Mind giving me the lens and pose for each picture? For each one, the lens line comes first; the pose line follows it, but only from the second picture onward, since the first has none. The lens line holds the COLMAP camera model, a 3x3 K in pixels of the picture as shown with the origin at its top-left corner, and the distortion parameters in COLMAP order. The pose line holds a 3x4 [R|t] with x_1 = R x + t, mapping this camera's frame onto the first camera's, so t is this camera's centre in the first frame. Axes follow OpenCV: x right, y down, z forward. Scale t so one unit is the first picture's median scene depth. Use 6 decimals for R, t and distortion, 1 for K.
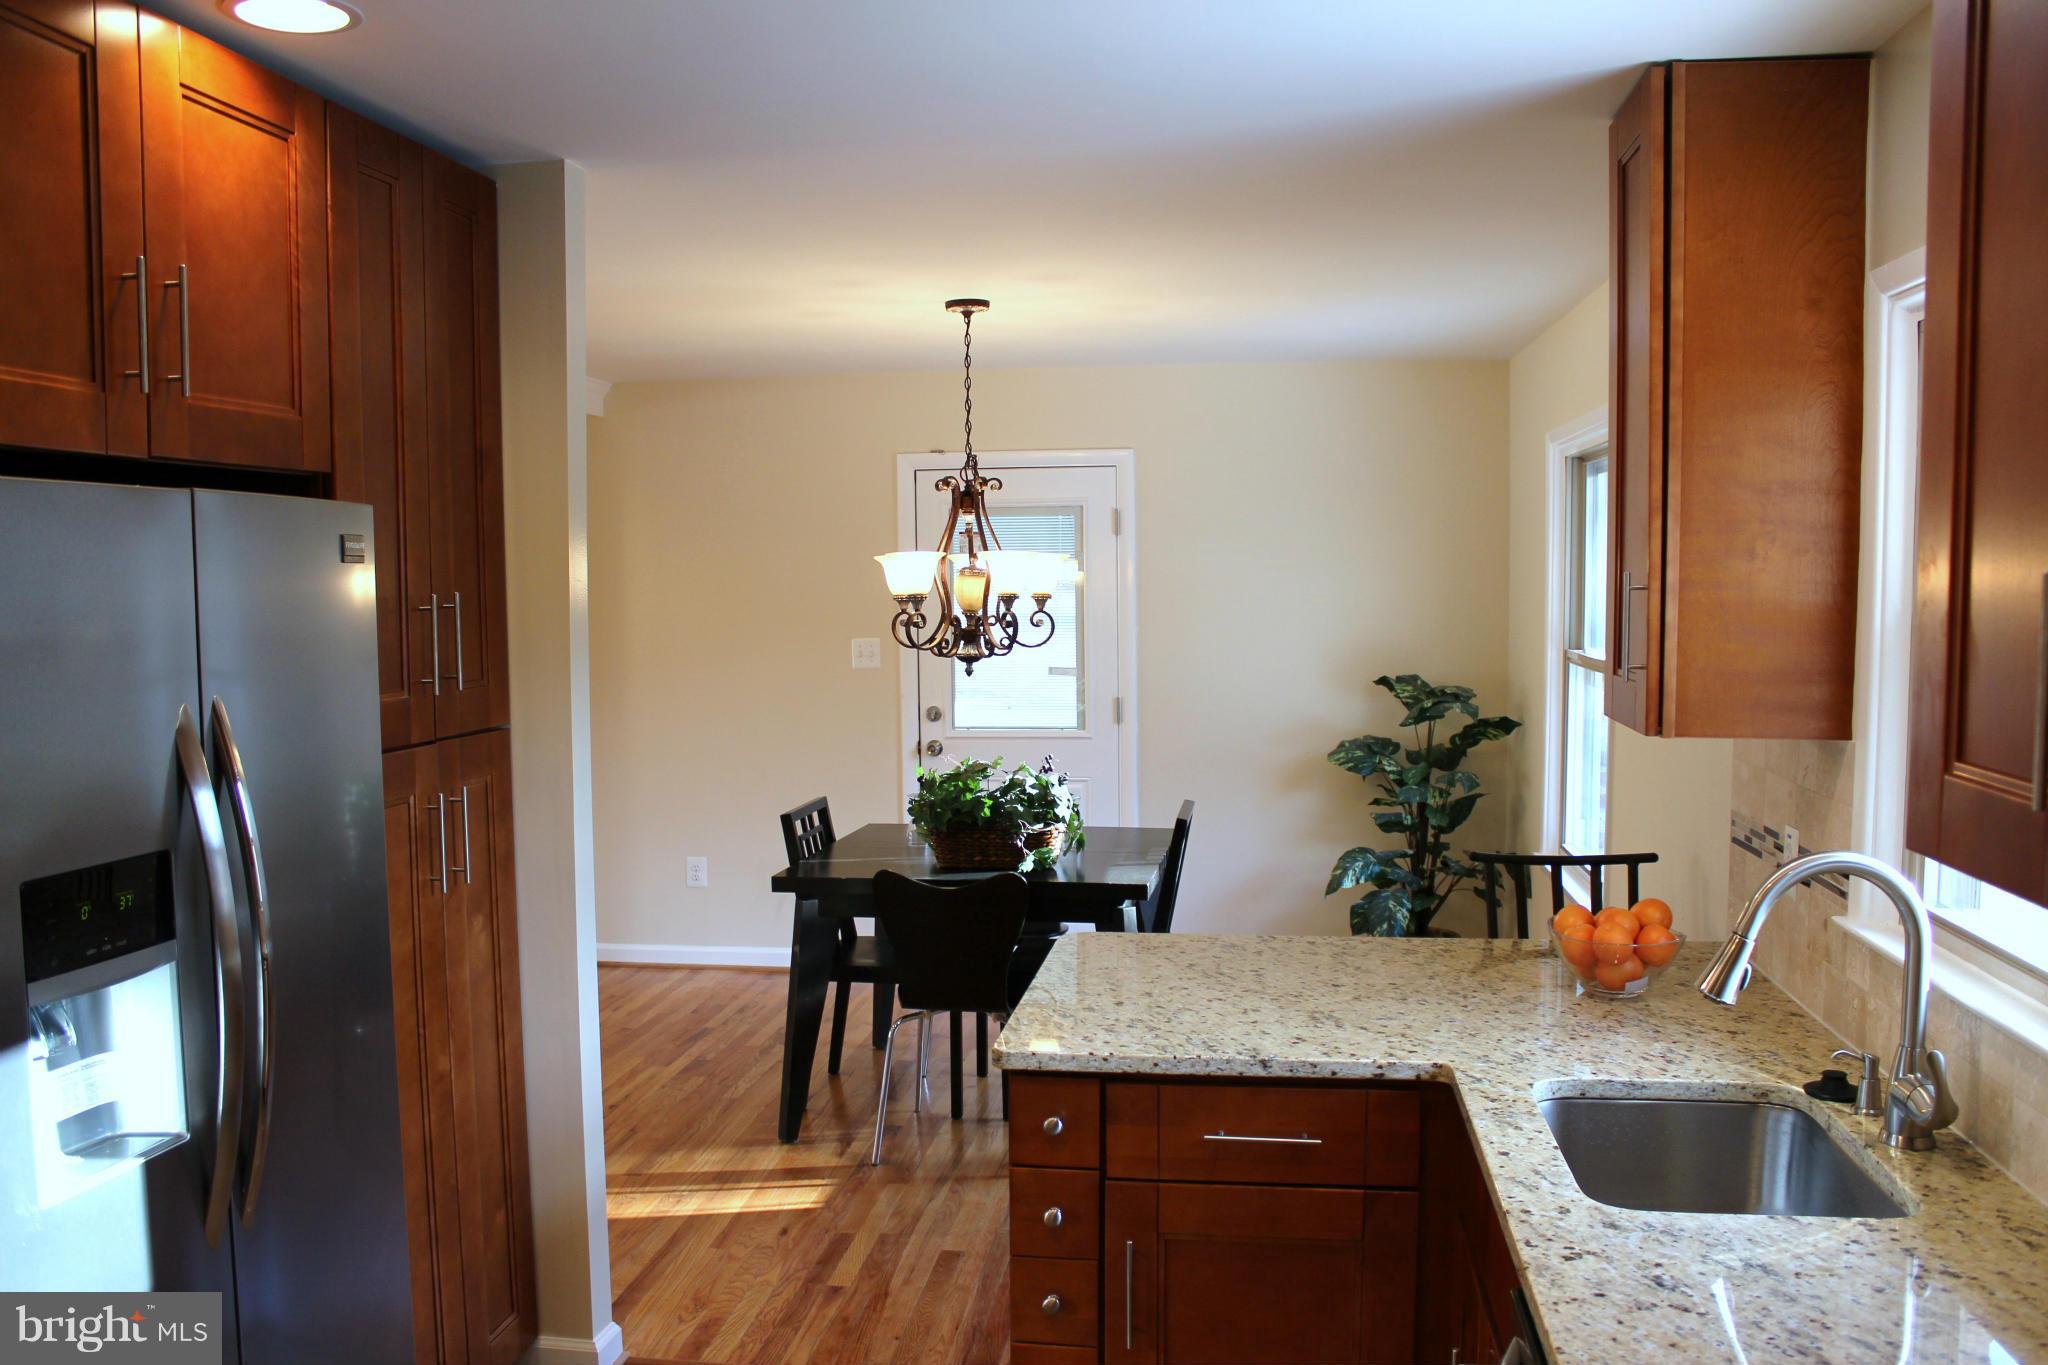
lens RADIAL K [[1663.6, 0, 1058.9], [0, 1663.6, 718.1], [0, 0, 1]] dist [-0.178687, 0.135476]
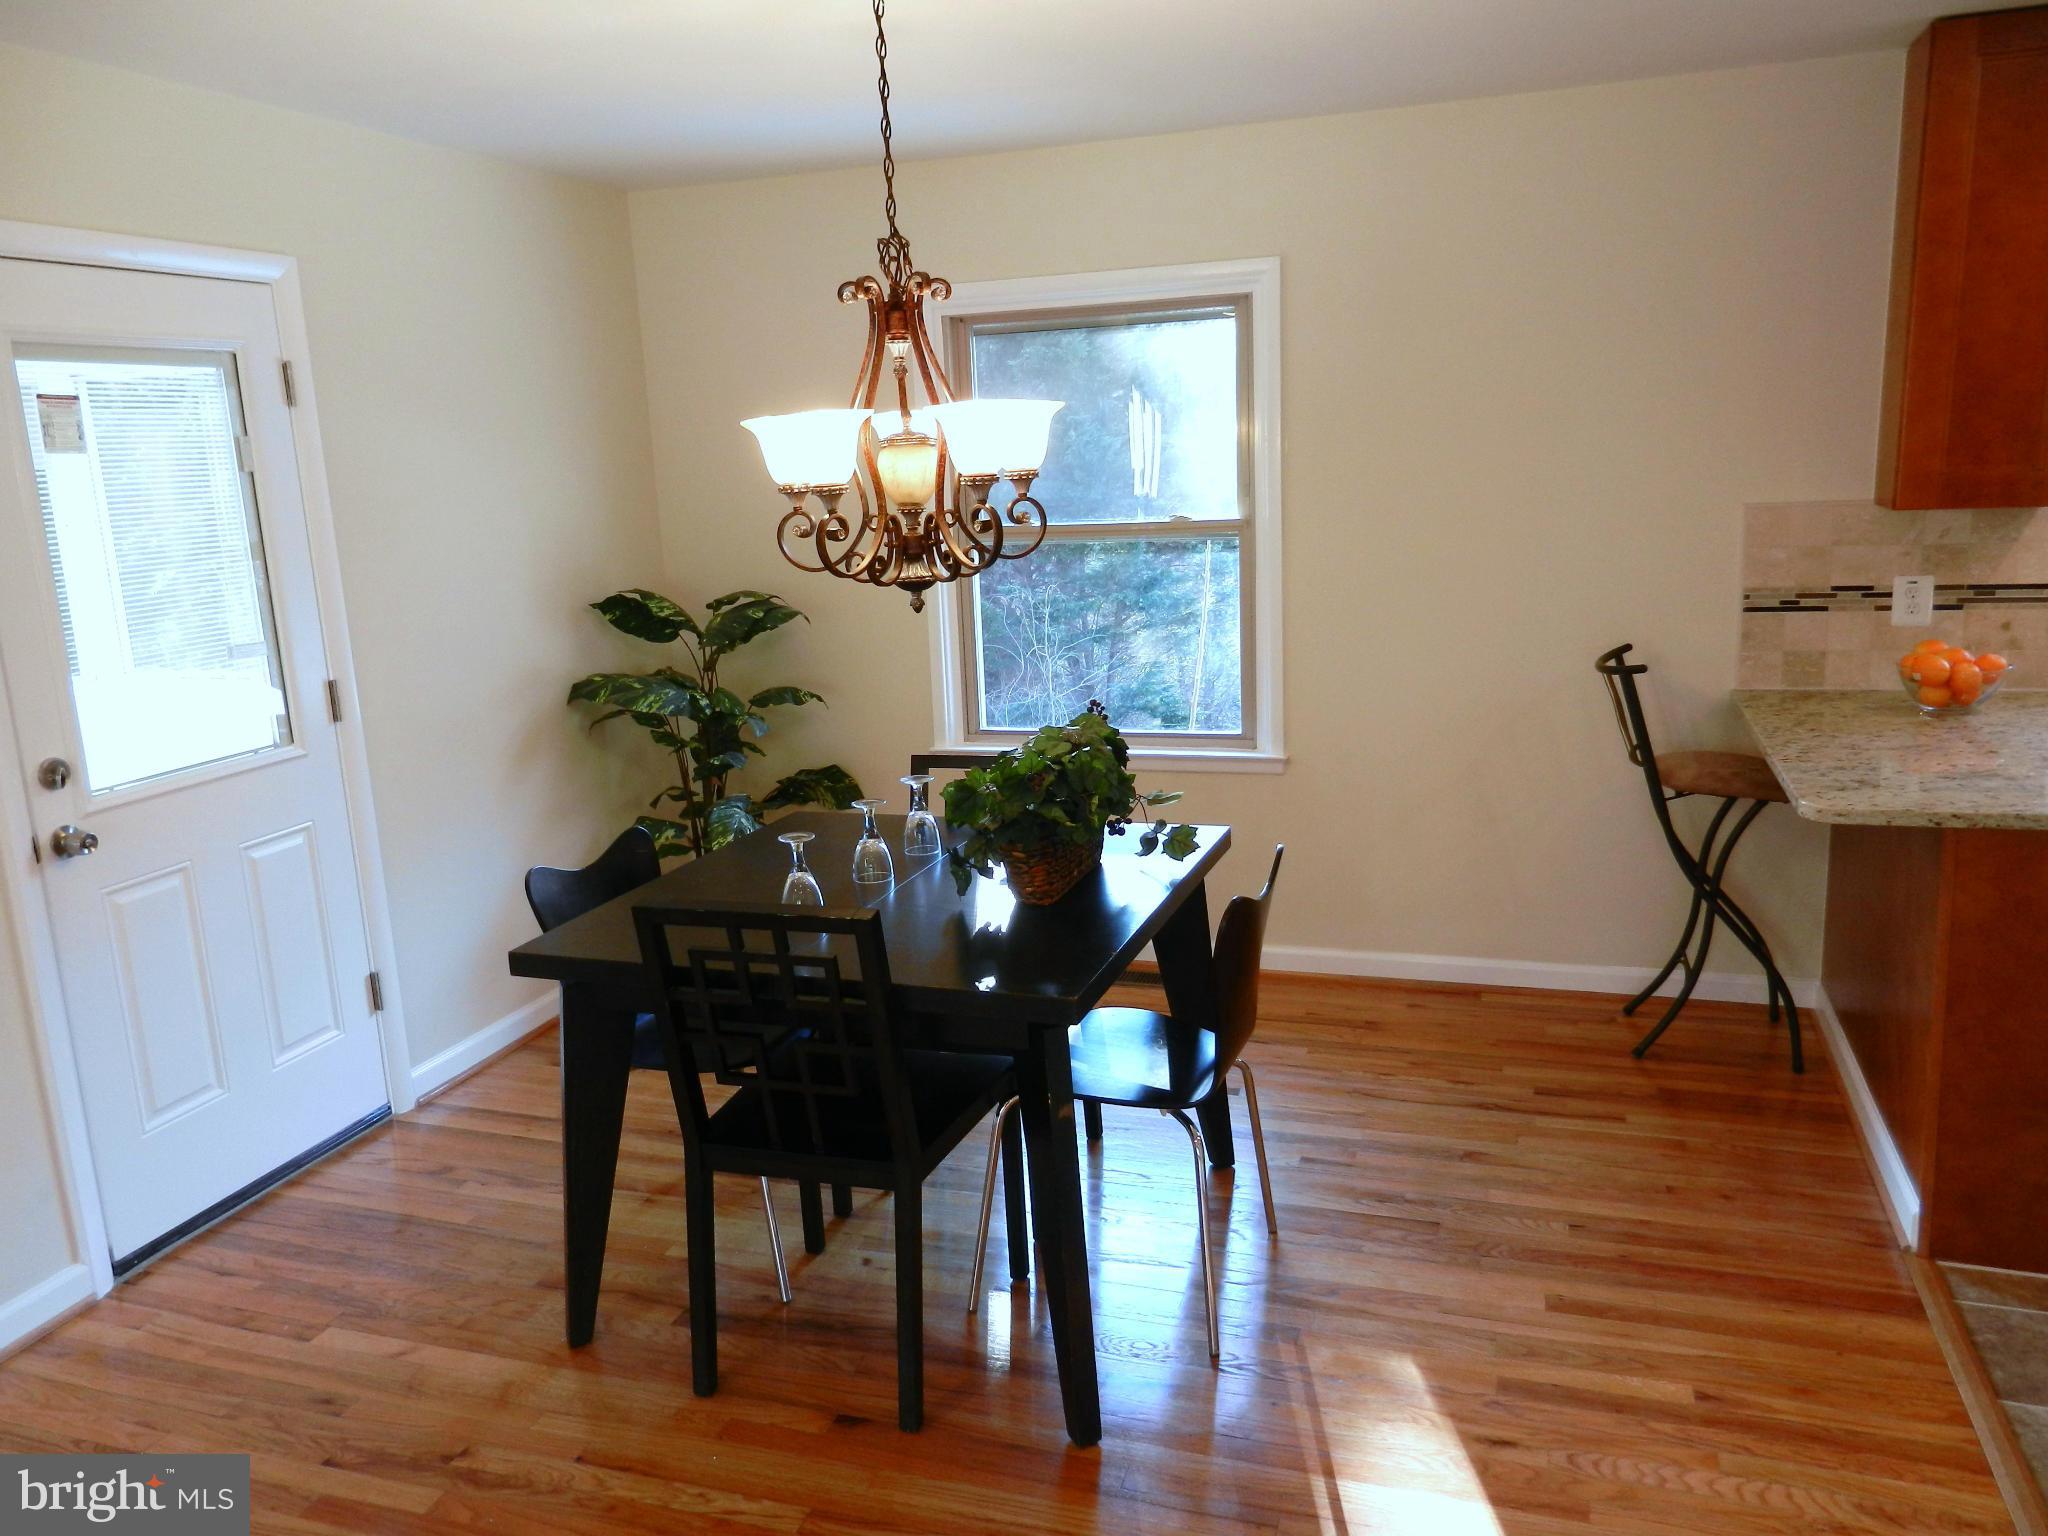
lens RADIAL K [[1535.9, 0, 1013.2], [0, 1535.9, 765.0], [0, 0, 1]] dist [0.023212, -0.001783]
pose [[0.205176, -0.205780, 0.956848, -0.768419], [0.128409, 0.974856, 0.182118, -0.087980], [-0.970265, 0.085501, 0.226441, 1.066364]]
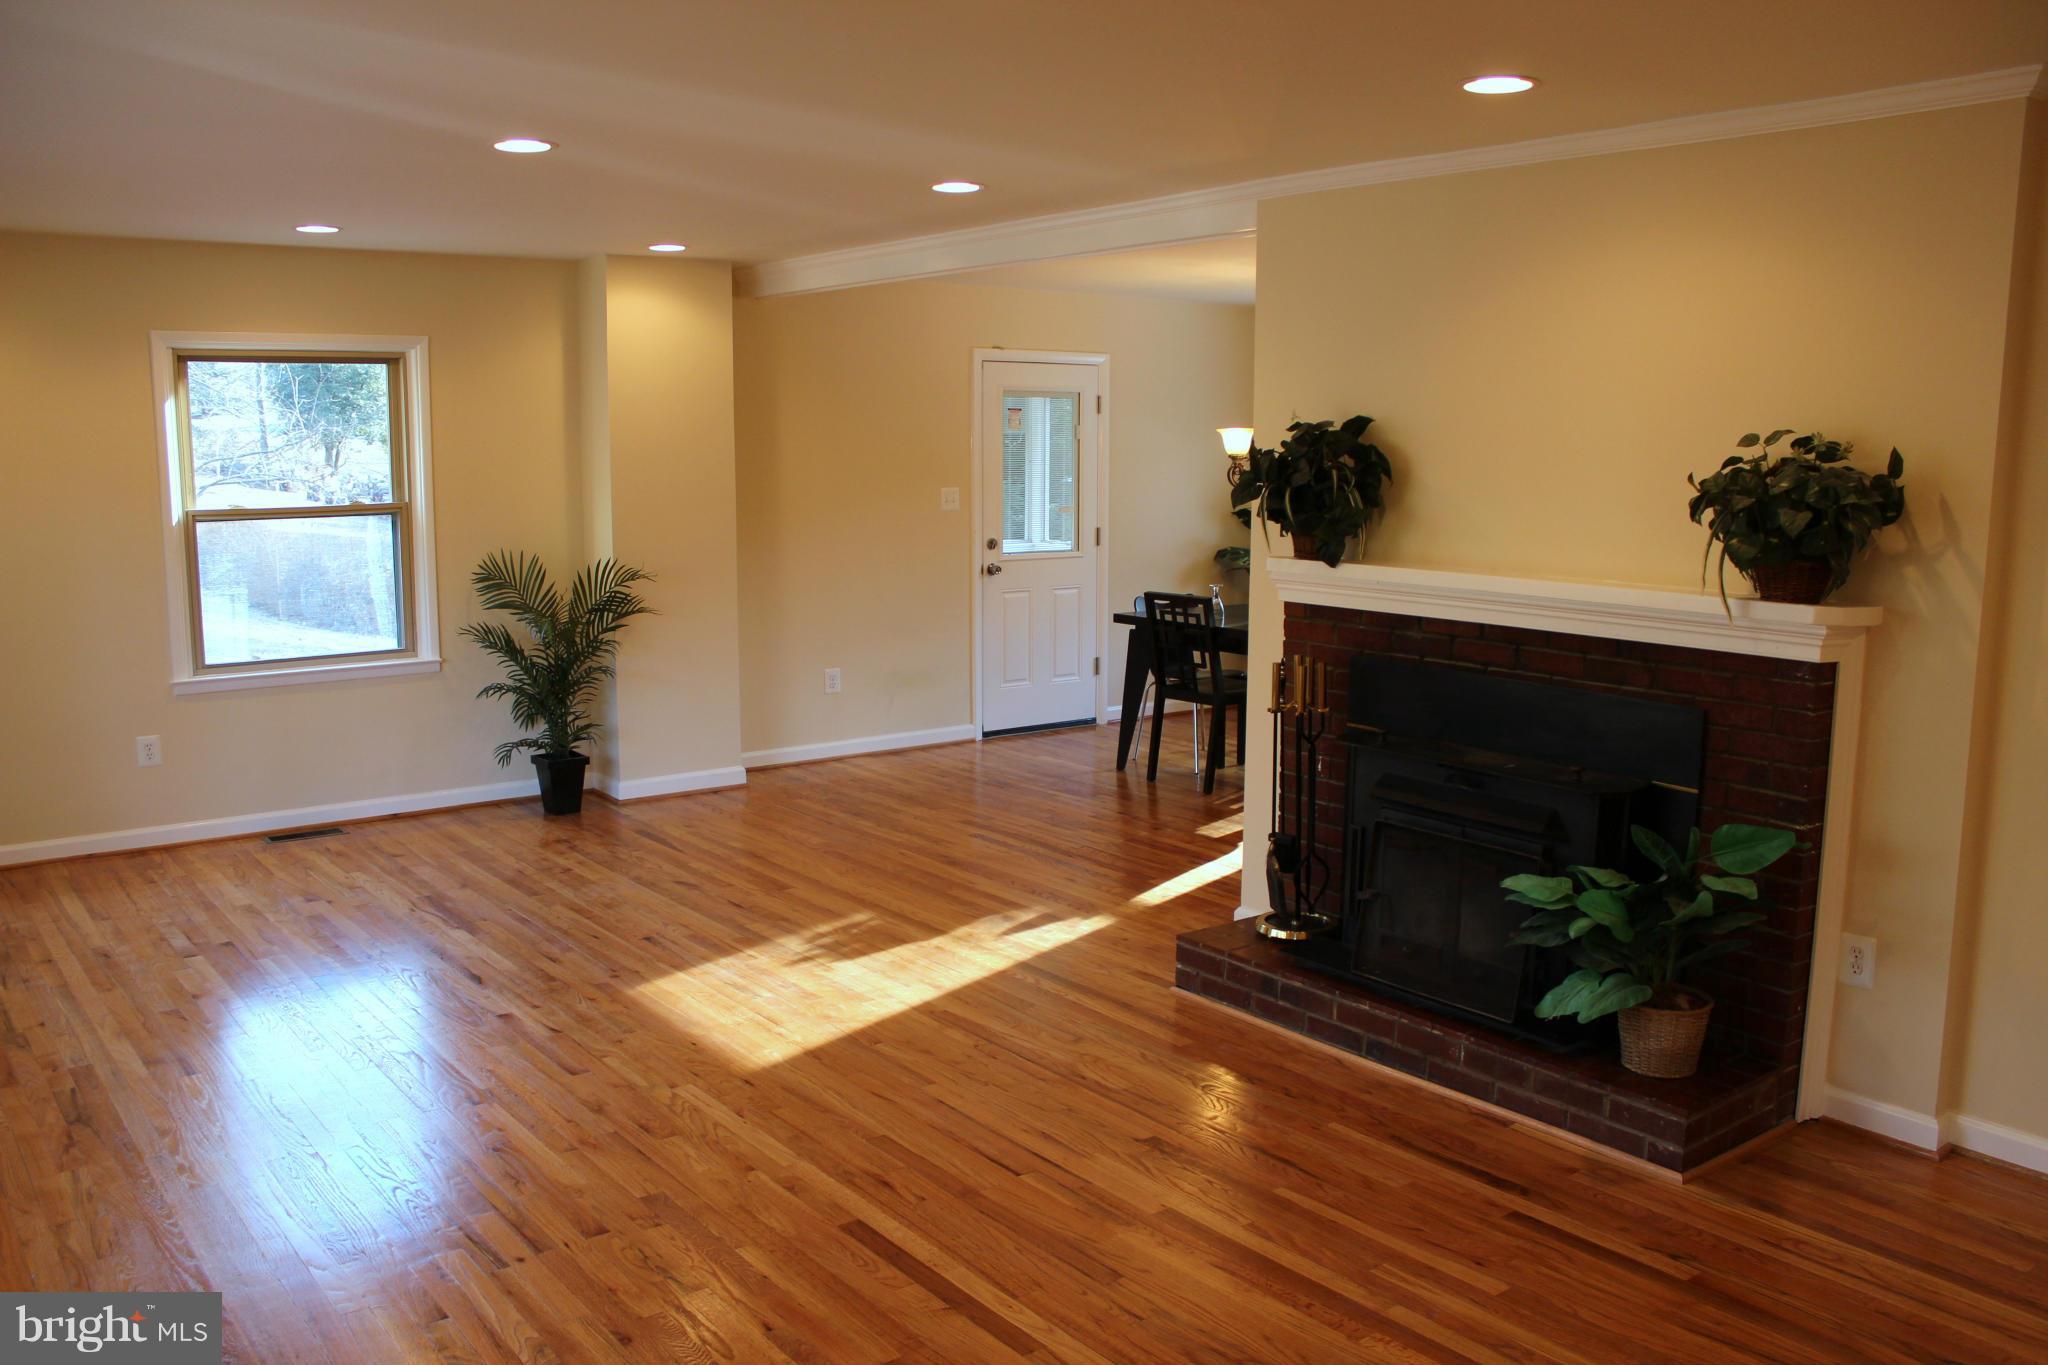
lens RADIAL K [[1694.4, 0, 1035.5], [0, 1694.4, 682.9], [0, 0, 1]] dist [-0.168129, 0.162705]
pose [[0.707247, -0.089346, 0.701298, -1.738434], [0.049718, 0.995812, 0.076727, 0.011003], [-0.705216, -0.019398, 0.708727, 0.007292]]
